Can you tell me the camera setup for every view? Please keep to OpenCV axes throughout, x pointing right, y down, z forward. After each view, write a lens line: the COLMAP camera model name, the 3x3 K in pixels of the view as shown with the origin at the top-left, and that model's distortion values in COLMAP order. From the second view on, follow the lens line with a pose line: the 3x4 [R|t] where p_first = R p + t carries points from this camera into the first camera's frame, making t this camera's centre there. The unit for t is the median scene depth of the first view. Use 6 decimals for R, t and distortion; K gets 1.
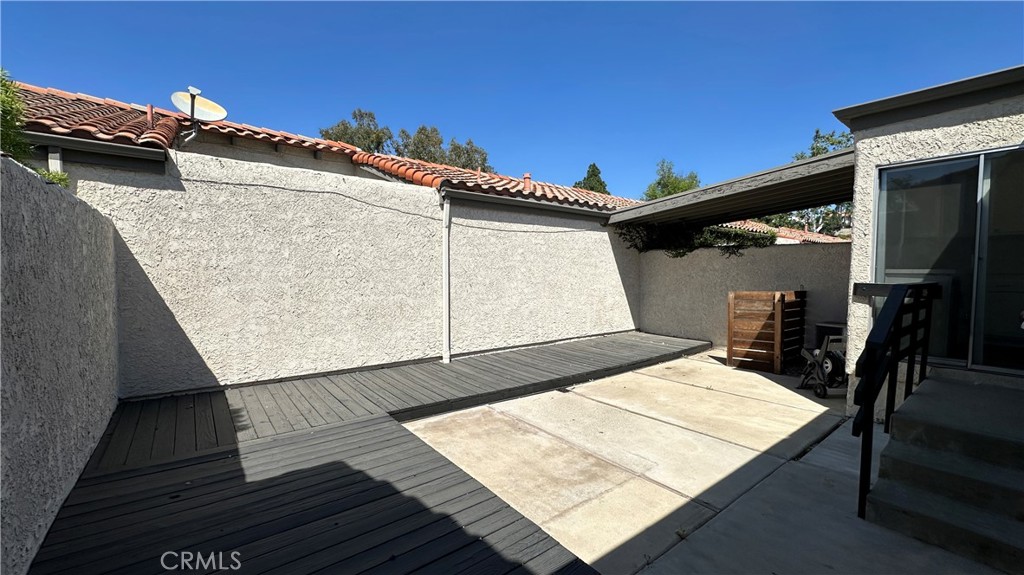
lens RADIAL K [[411.0, 0, 512.0], [0, 411.0, 287.5], [0, 0, 1]] dist [-0.001603, 0.000083]
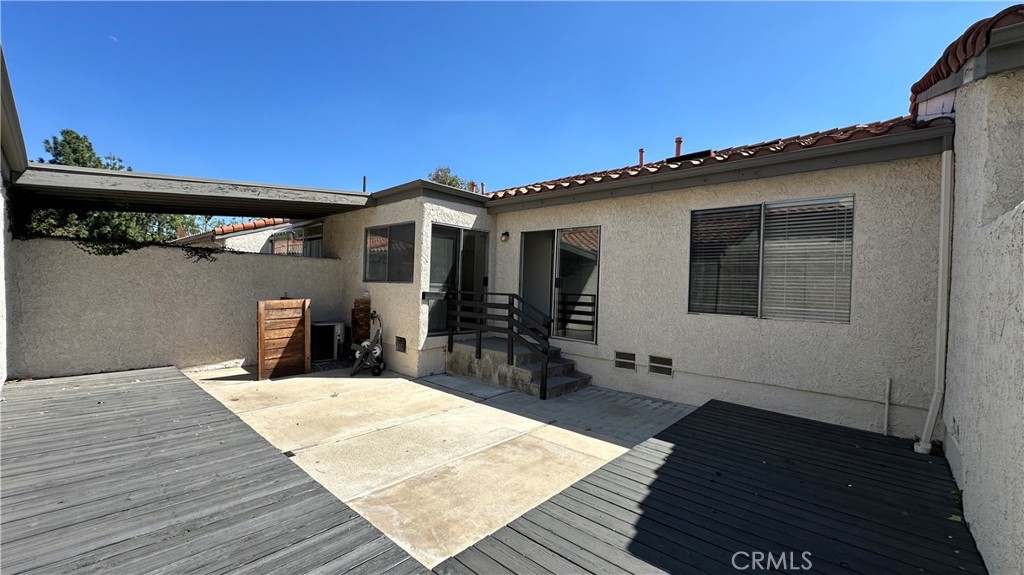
lens RADIAL K [[411.0, 0, 512.0], [0, 411.0, 287.5], [0, 0, 1]] dist [-0.001603, 0.000083]
pose [[-0.173473, -0.015952, 0.984709, -0.787440], [0.008679, 0.999805, 0.017725, -0.052673], [-0.984800, 0.011621, -0.173301, 0.942804]]
